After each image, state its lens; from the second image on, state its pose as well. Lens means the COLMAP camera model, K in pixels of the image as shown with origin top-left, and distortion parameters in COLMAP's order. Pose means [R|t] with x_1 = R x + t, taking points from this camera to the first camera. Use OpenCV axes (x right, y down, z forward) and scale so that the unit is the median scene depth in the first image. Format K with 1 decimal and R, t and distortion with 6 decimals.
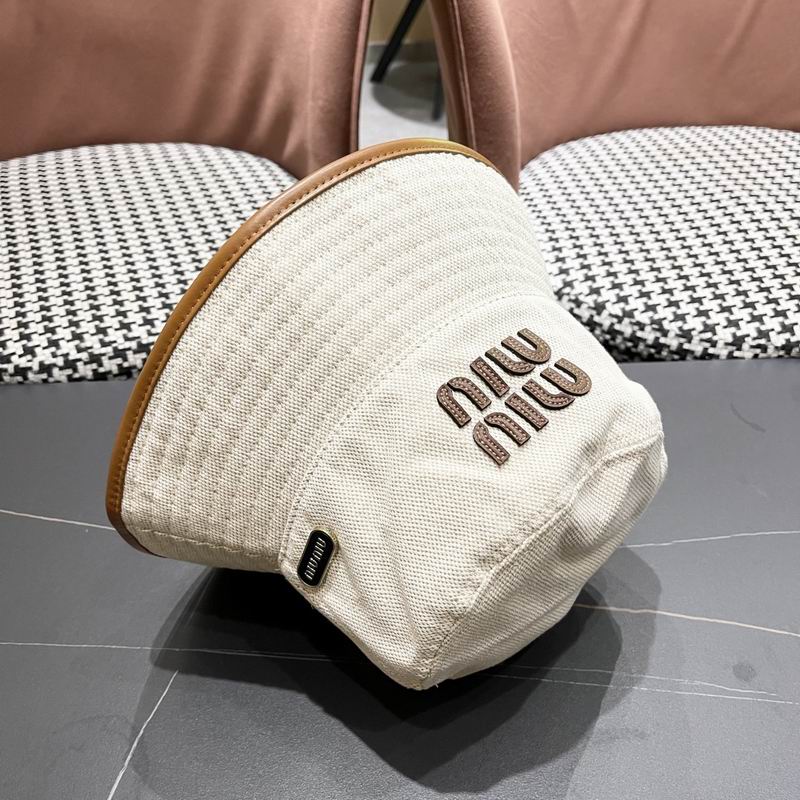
lens RADIAL K [[838.3, 0, 400.4], [0, 838.3, 407.0], [0, 0, 1]] dist [0.021478, 0.000000]
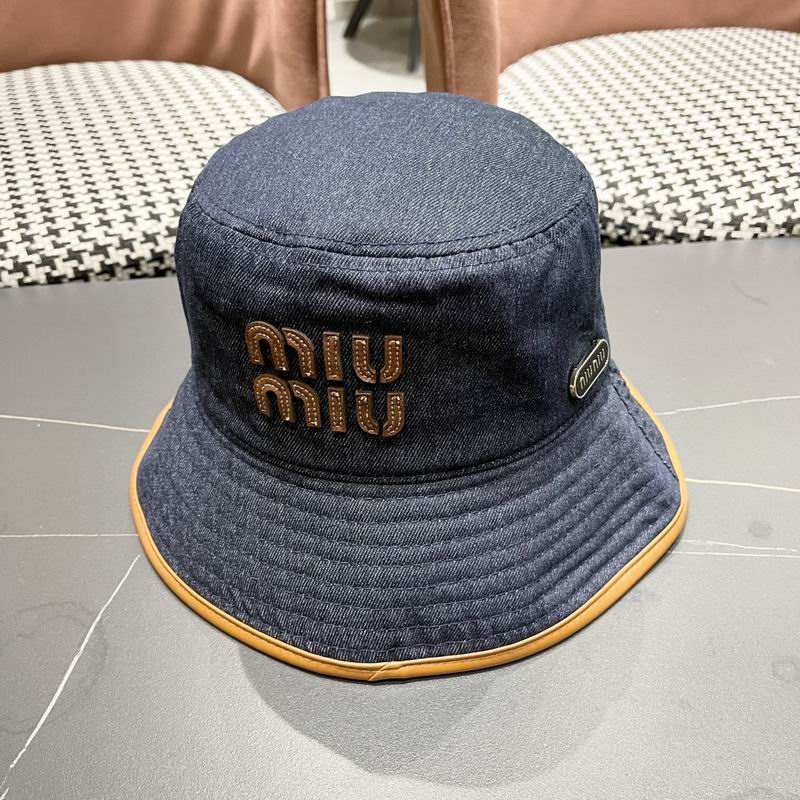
lens RADIAL K [[838.3, 0, 406.4], [0, 838.3, 404.7], [0, 0, 1]] dist [0.021478, 0.000000]
pose [[0.999128, -0.035453, 0.022065, 0.004467], [0.035104, 0.999256, 0.015986, 0.094777], [-0.022616, -0.015198, 0.999629, 0.060832]]
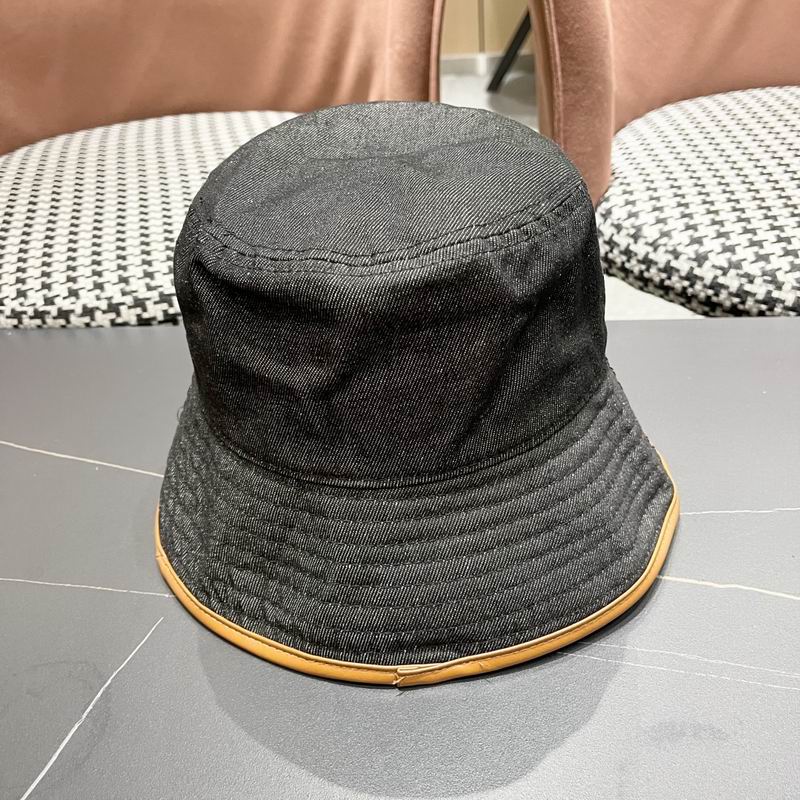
lens RADIAL K [[838.3, 0, 408.9], [0, 838.3, 404.0], [0, 0, 1]] dist [0.021478, 0.000000]
pose [[0.990902, 0.031859, -0.130757, 0.057514], [-0.037276, 0.998536, -0.039185, 0.076779], [0.129317, 0.043702, 0.990640, 0.110482]]
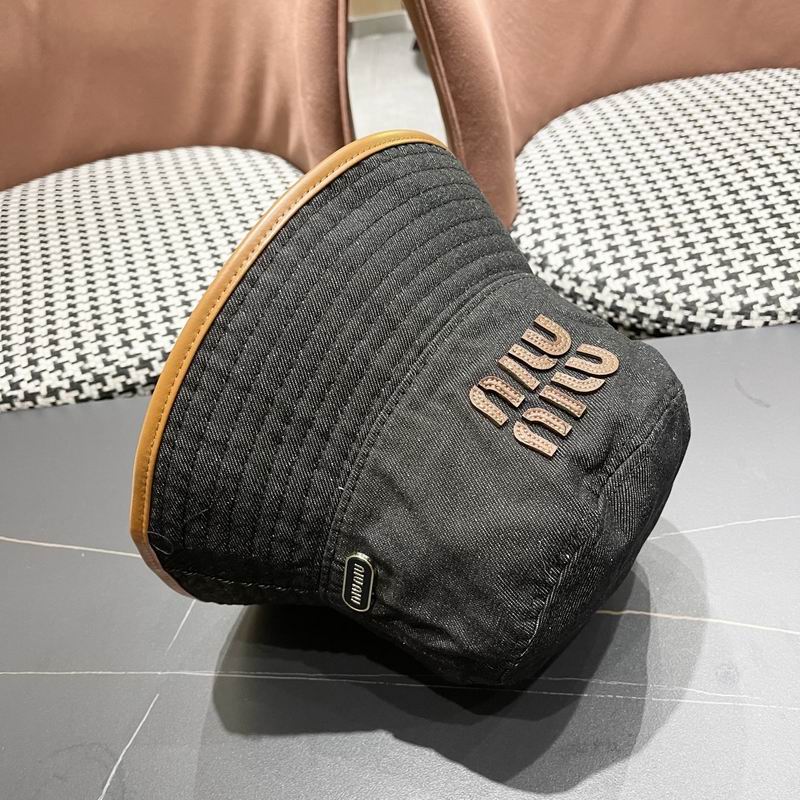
lens RADIAL K [[838.3, 0, 410.4], [0, 838.3, 396.3], [0, 0, 1]] dist [0.021478, 0.000000]
pose [[0.992712, -0.072690, -0.096122, 0.104642], [0.075559, 0.996788, 0.026548, -0.032851], [0.093883, -0.033618, 0.995015, 0.016149]]
